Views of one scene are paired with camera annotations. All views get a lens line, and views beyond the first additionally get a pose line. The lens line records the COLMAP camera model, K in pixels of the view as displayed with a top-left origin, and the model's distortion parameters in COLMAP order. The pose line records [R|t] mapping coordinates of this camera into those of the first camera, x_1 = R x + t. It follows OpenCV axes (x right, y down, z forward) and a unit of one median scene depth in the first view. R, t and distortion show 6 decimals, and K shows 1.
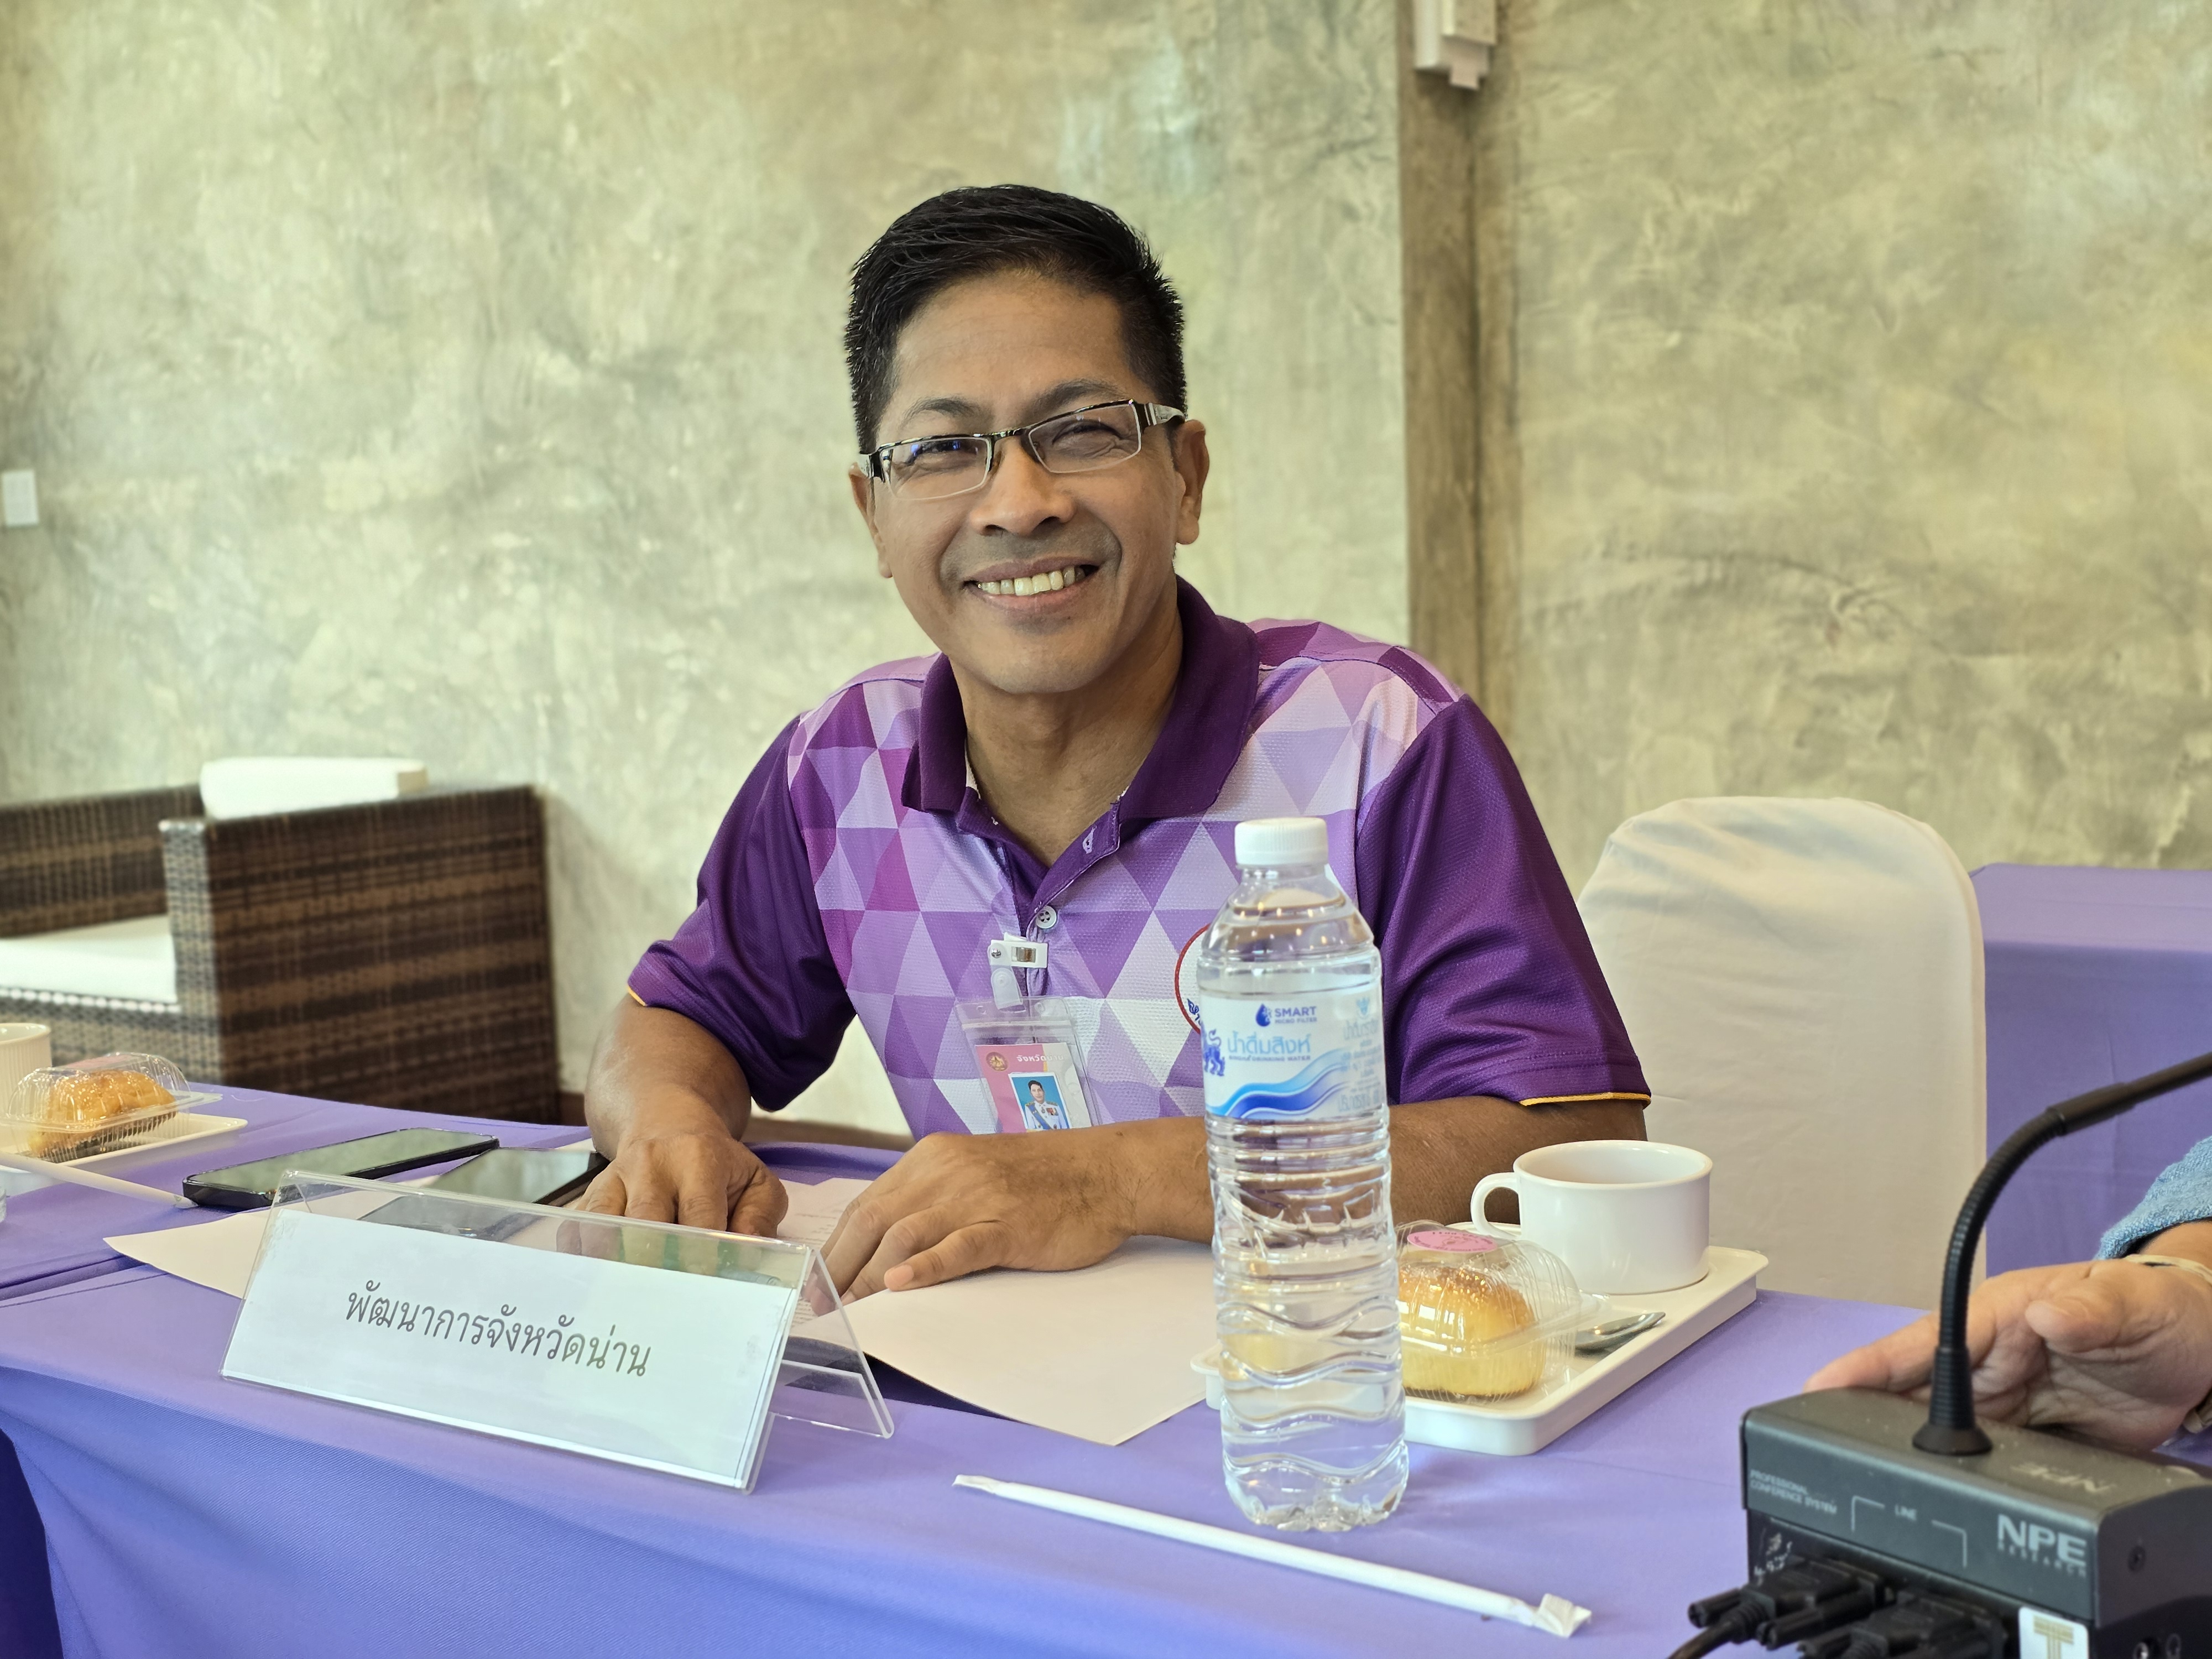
lens RADIAL K [[3038.8, 0, 1083.7], [0, 3038.8, 862.5], [0, 0, 1]] dist [0.097993, 0.000000]
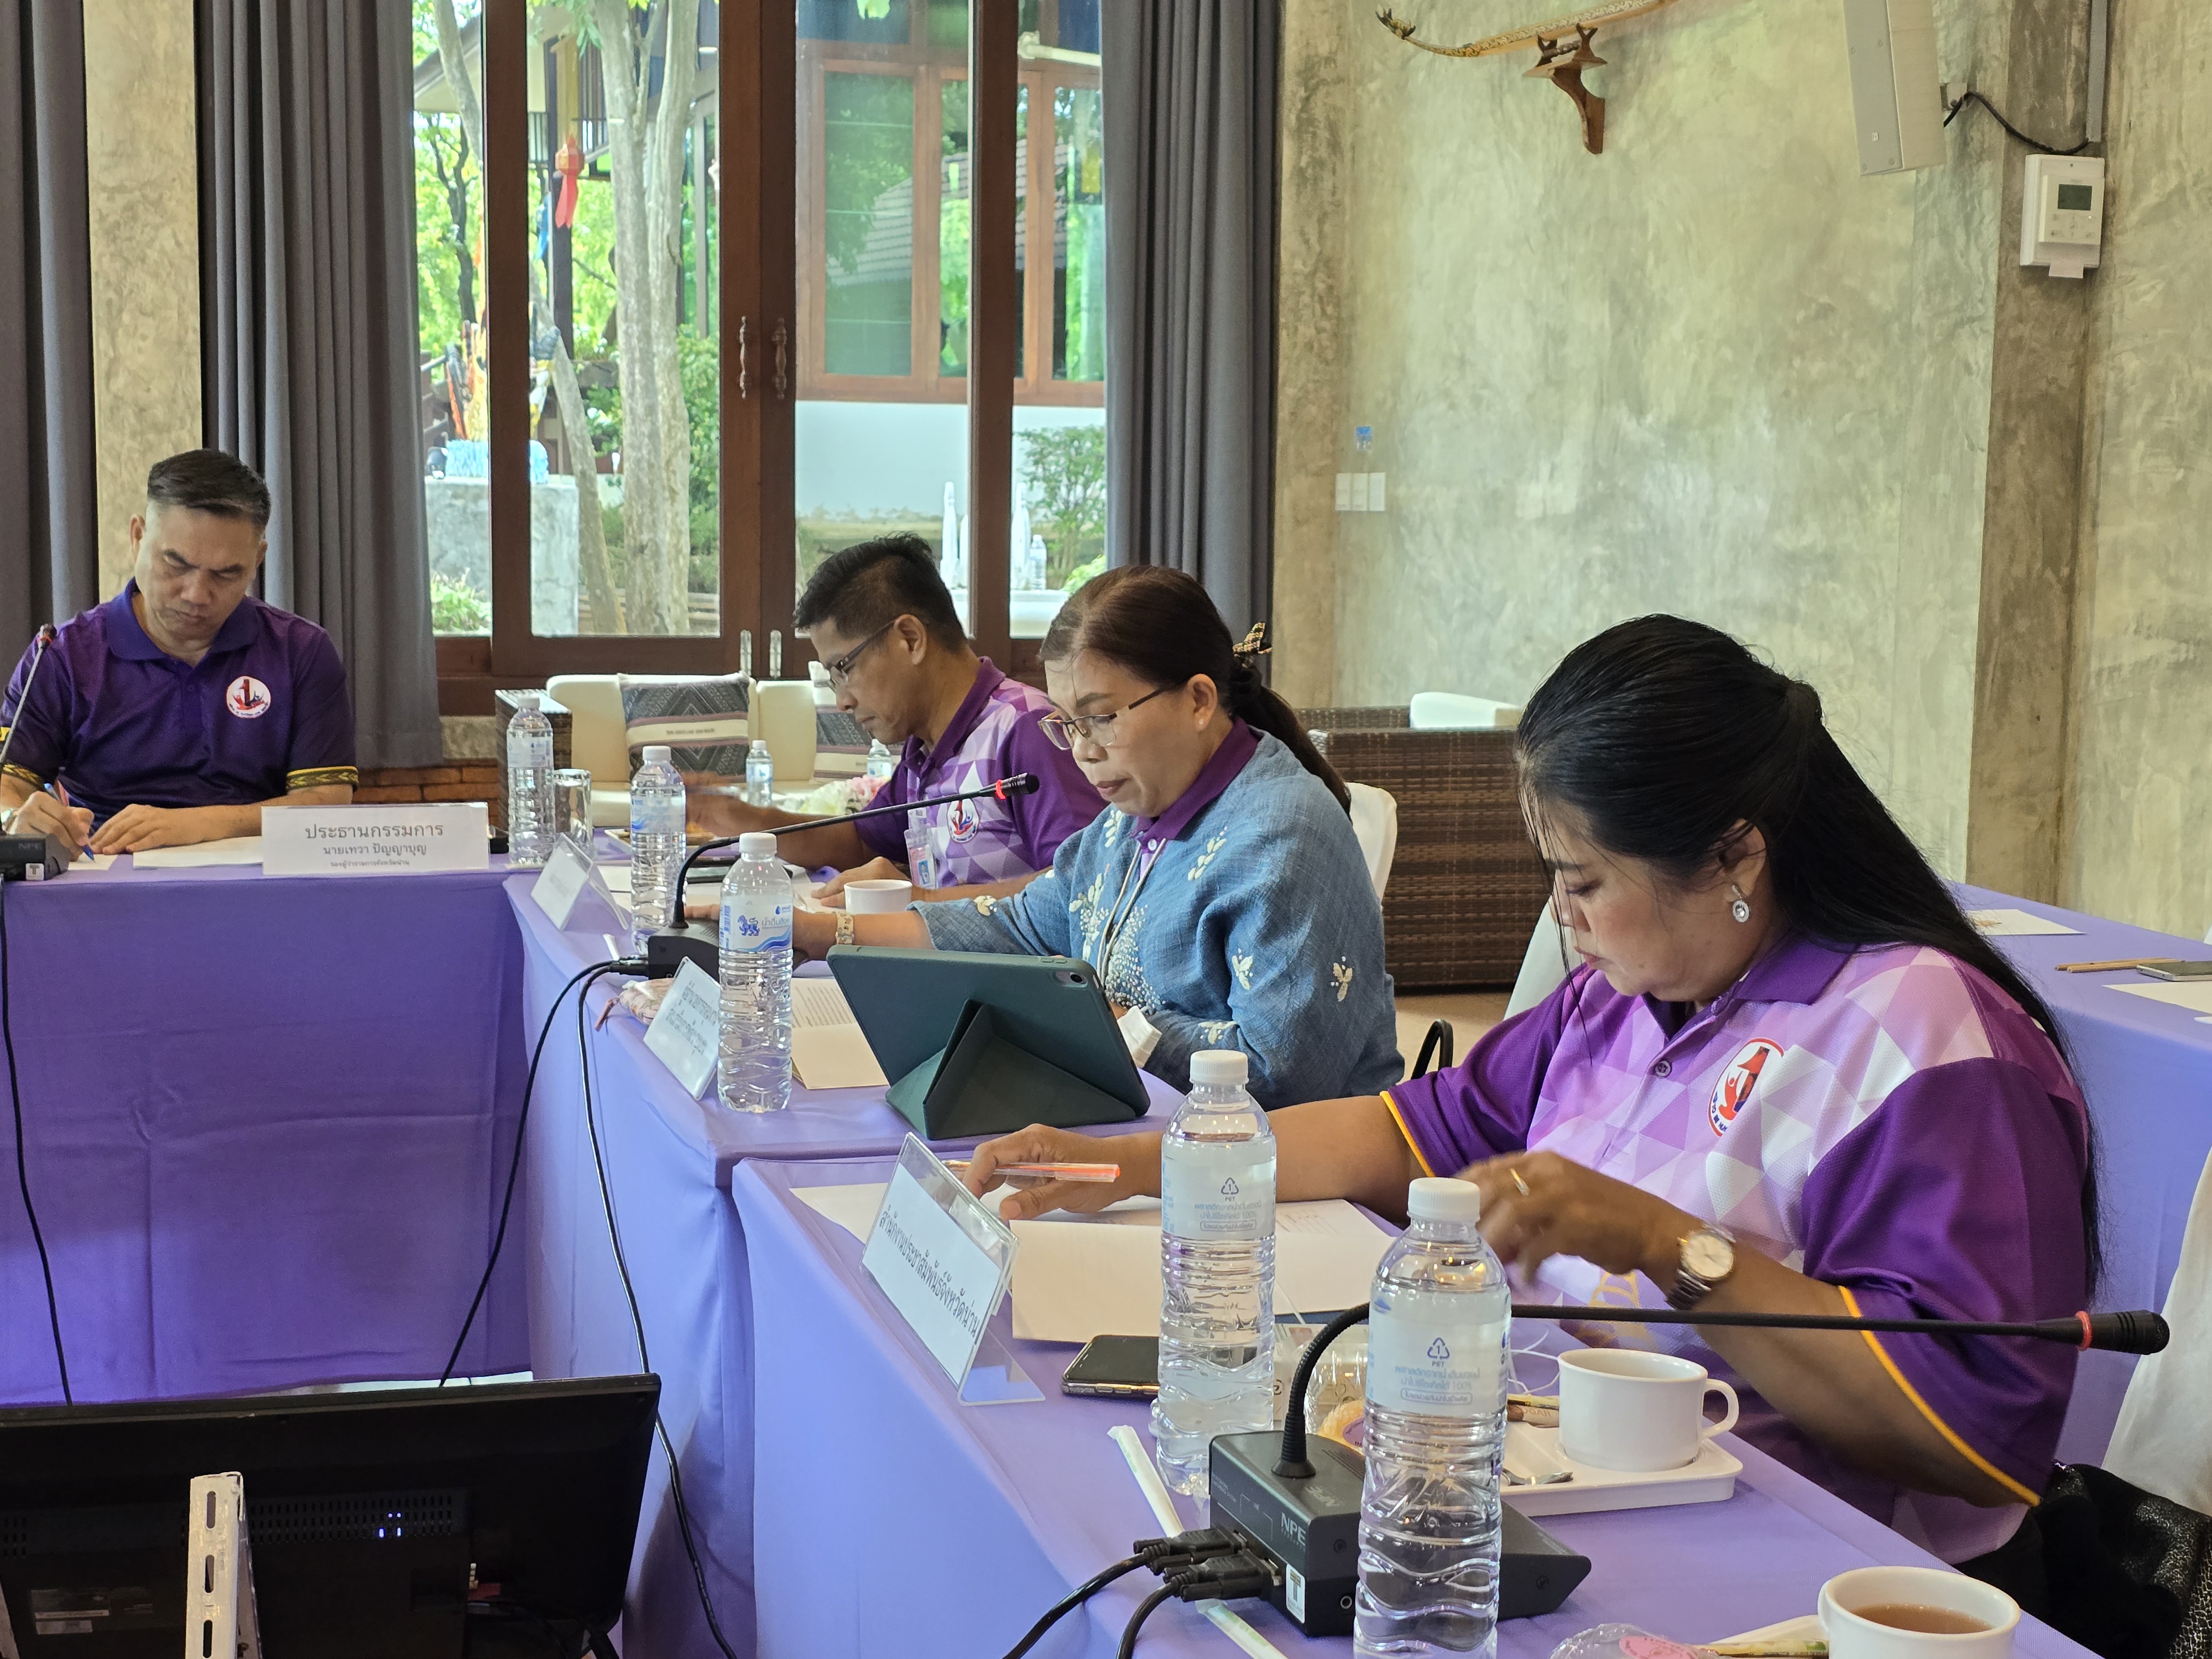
lens RADIAL K [[3085.2, 0, 1060.9], [0, 3085.2, 818.6], [0, 0, 1]] dist [0.123855, 0.000000]
pose [[0.811149, 0.115446, -0.573332, 0.567039], [-0.107767, 0.993041, 0.047490, -0.034512], [0.574825, 0.023265, 0.817946, -0.361917]]
